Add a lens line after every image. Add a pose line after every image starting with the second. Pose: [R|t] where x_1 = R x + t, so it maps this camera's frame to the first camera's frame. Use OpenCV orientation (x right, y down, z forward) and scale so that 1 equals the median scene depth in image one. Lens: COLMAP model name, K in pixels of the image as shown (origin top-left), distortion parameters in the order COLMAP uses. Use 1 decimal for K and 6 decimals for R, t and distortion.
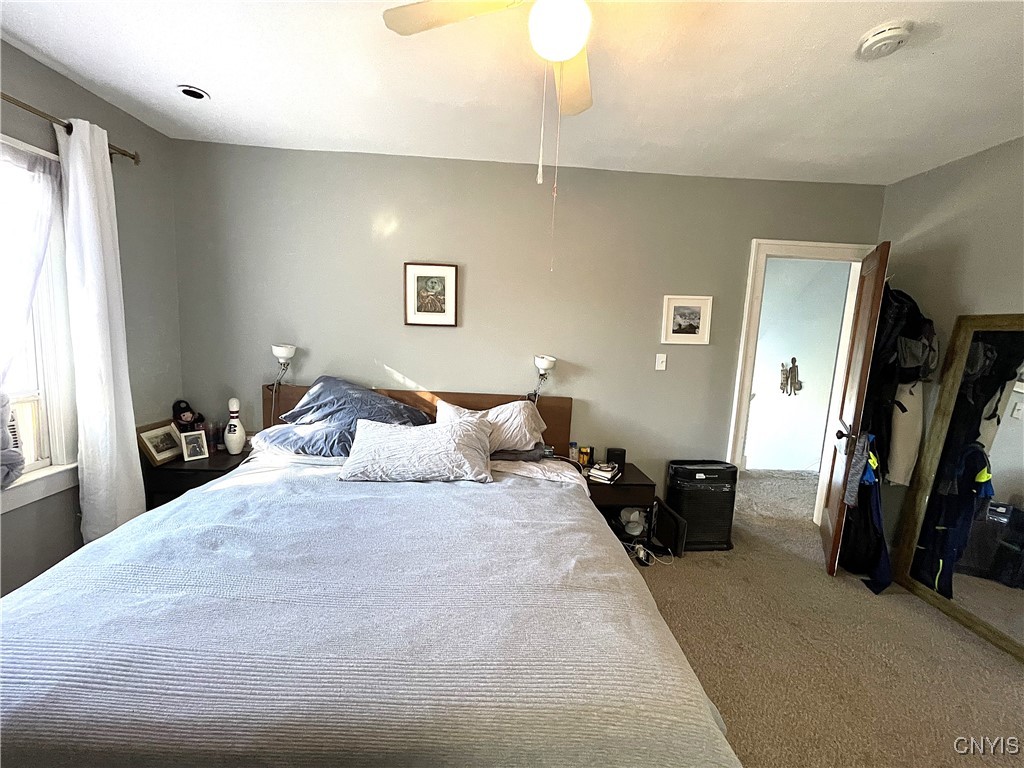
lens RADIAL K [[412.3, 0, 513.6], [0, 412.3, 380.0], [0, 0, 1]] dist [0.000346, -0.001539]
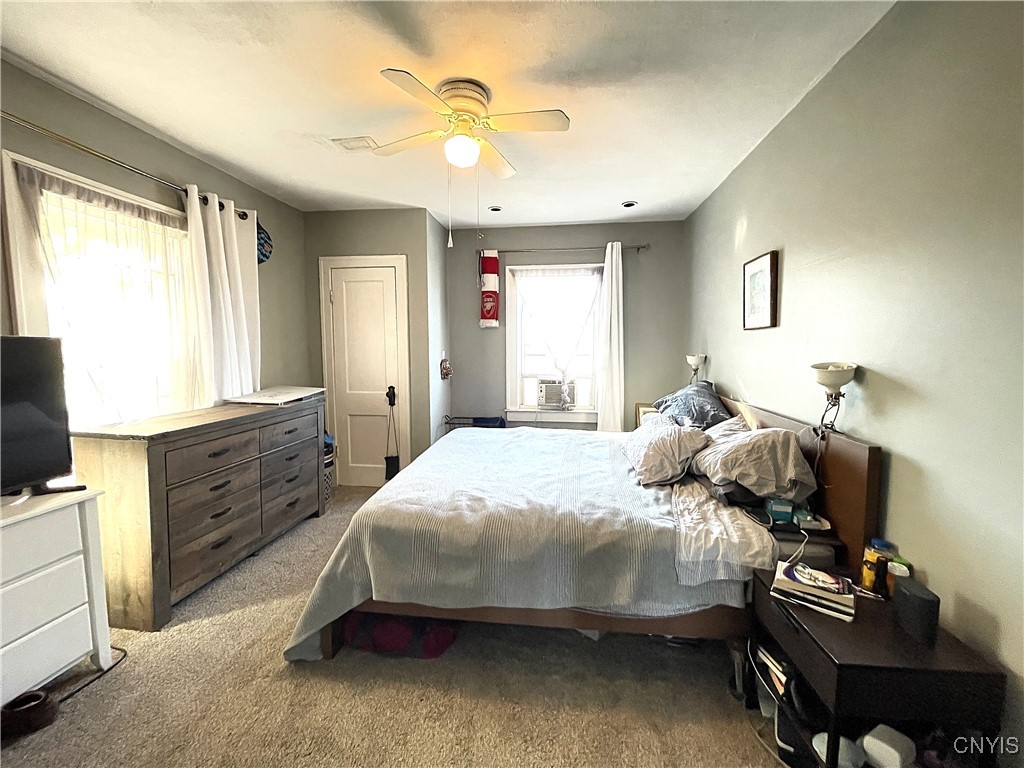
lens RADIAL K [[412.3, 0, 511.1], [0, 412.3, 382.9], [0, 0, 1]] dist [0.000346, -0.001539]
pose [[-0.174163, 0.041699, -0.983834, 0.758181], [-0.128870, 0.989545, 0.064754, -0.009703], [0.976248, 0.138065, -0.166968, 0.675496]]
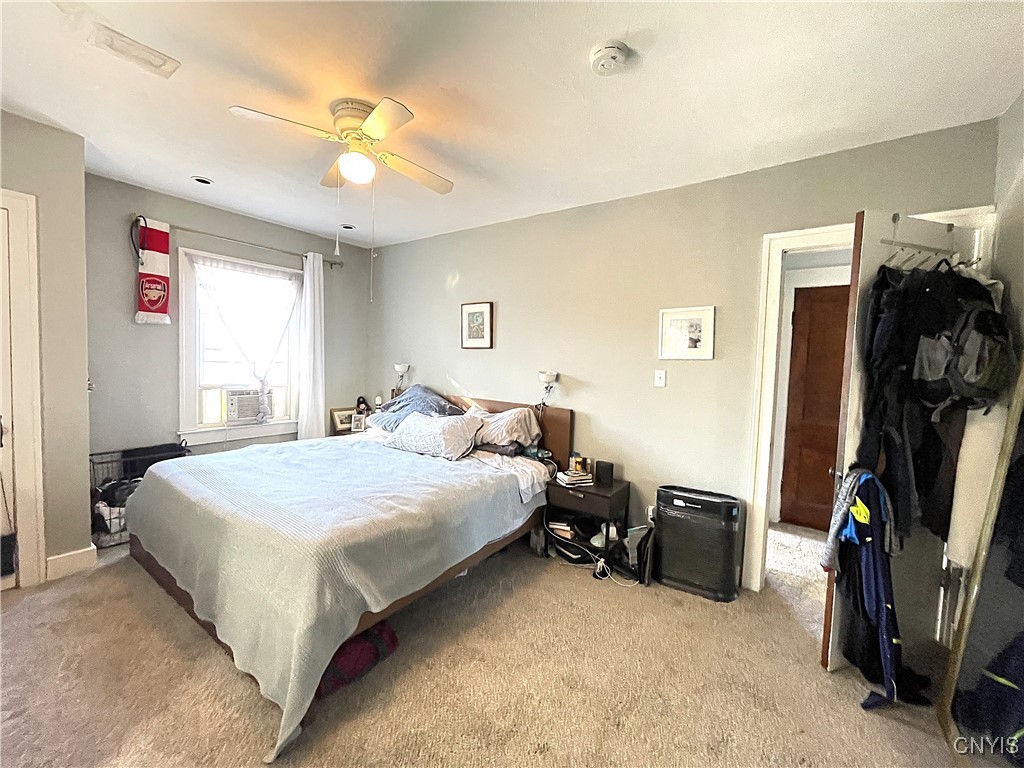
lens RADIAL K [[412.3, 0, 513.2], [0, 412.3, 382.3], [0, 0, 1]] dist [0.000346, -0.001539]
pose [[0.786195, 0.015128, -0.617793, 0.735396], [-0.074748, 0.994688, -0.070766, 0.063100], [0.613441, 0.101815, 0.783150, 0.045244]]
